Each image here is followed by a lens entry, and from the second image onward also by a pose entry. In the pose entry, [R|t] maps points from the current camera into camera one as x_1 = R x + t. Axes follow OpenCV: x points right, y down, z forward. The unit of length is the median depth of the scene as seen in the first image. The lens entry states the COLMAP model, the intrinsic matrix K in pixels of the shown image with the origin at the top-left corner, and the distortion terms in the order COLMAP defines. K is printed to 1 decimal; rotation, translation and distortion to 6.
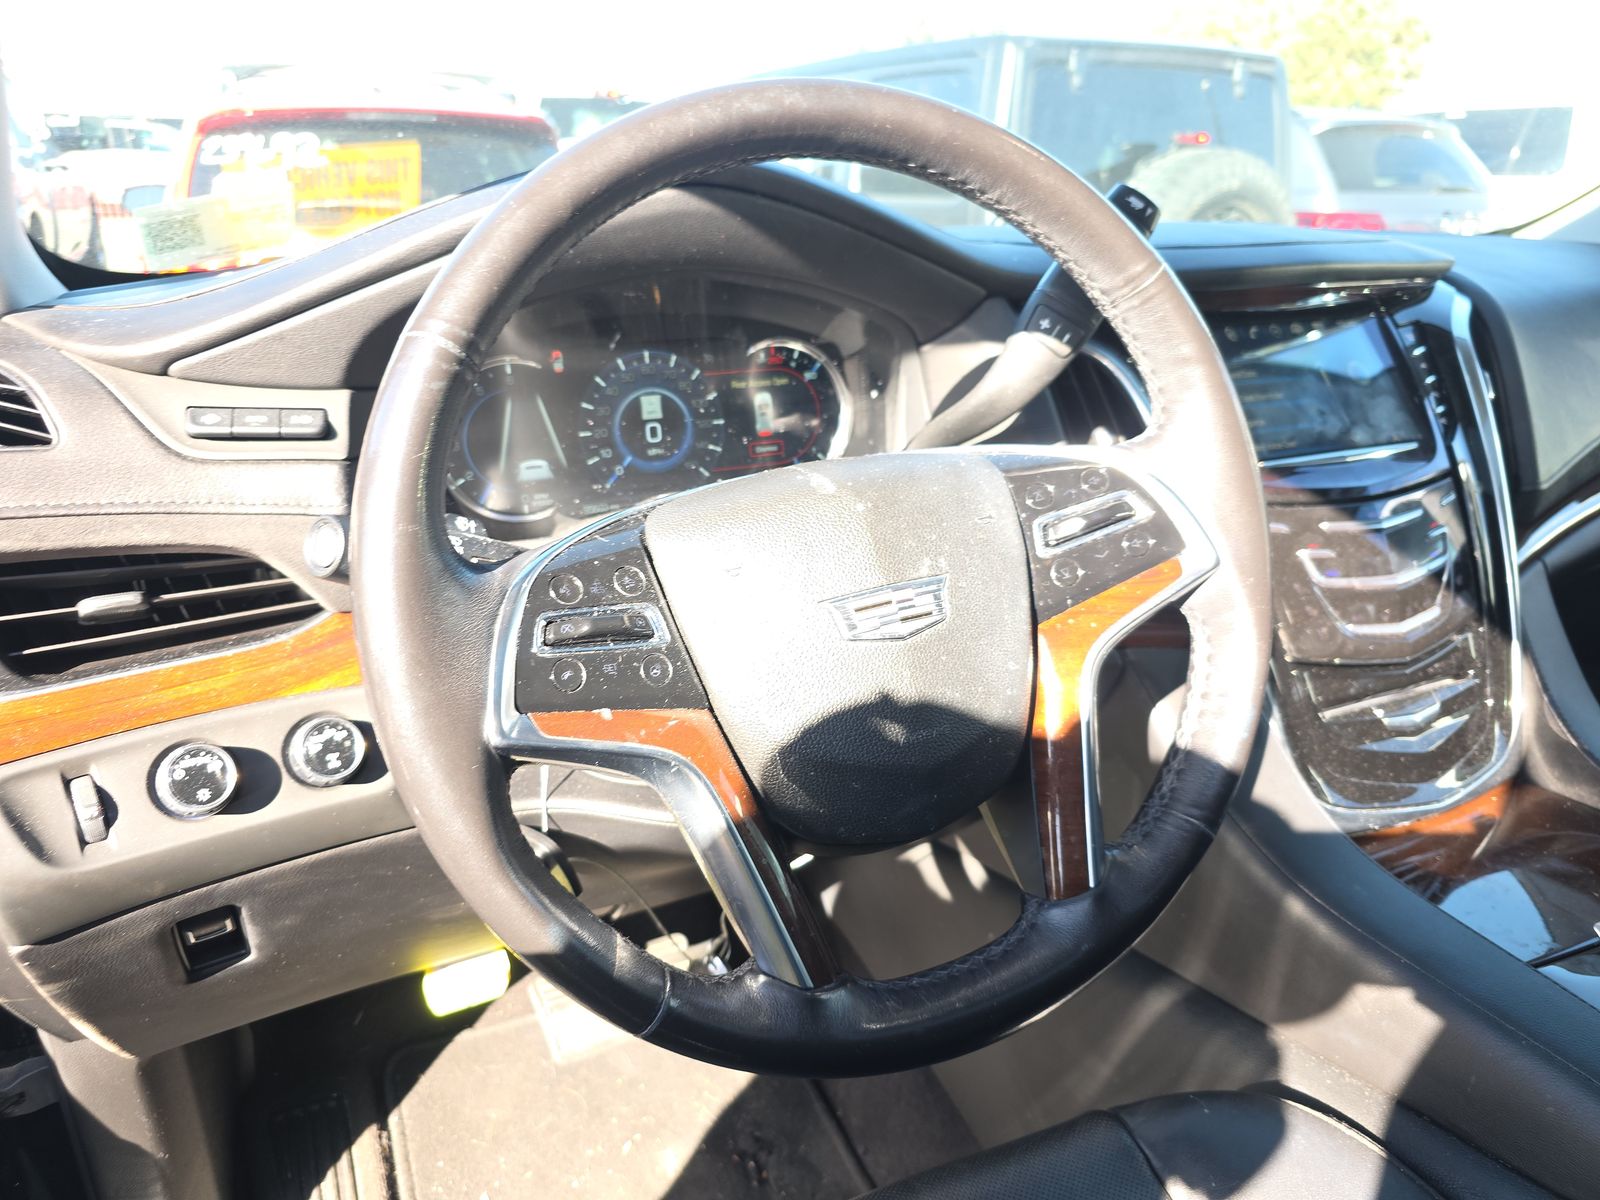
lens RADIAL K [[1121.6, 0, 800.8], [0, 1121.6, 596.8], [0, 0, 1]] dist [0.019286, -0.013287]
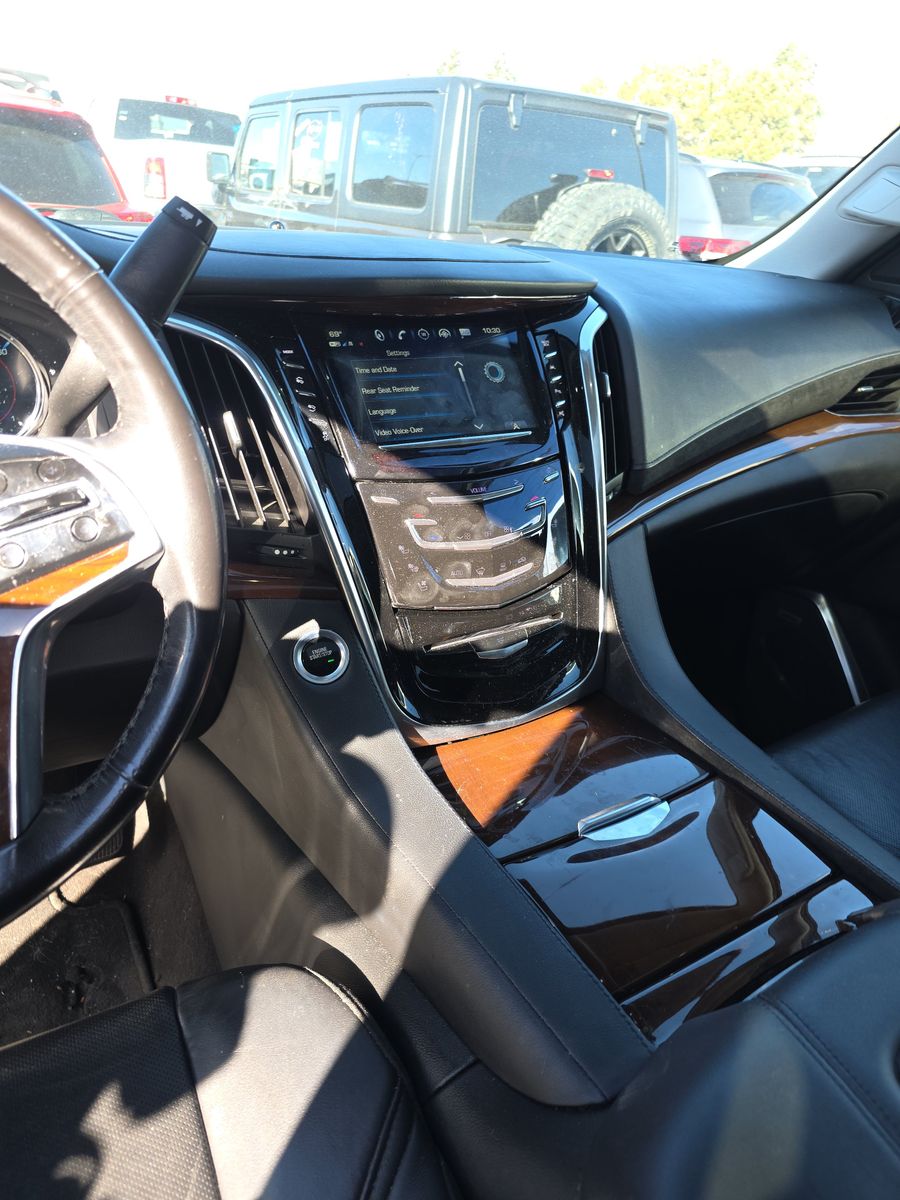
lens RADIAL K [[841.2, 0, 451.0], [0, 841.2, 596.5], [0, 0, 1]] dist [0.019286, -0.013287]
pose [[0.990042, 0.001425, 0.140767, 0.274577], [-0.014557, 0.995625, 0.092301, -0.032251], [-0.140019, -0.093431, 0.985731, 0.059439]]
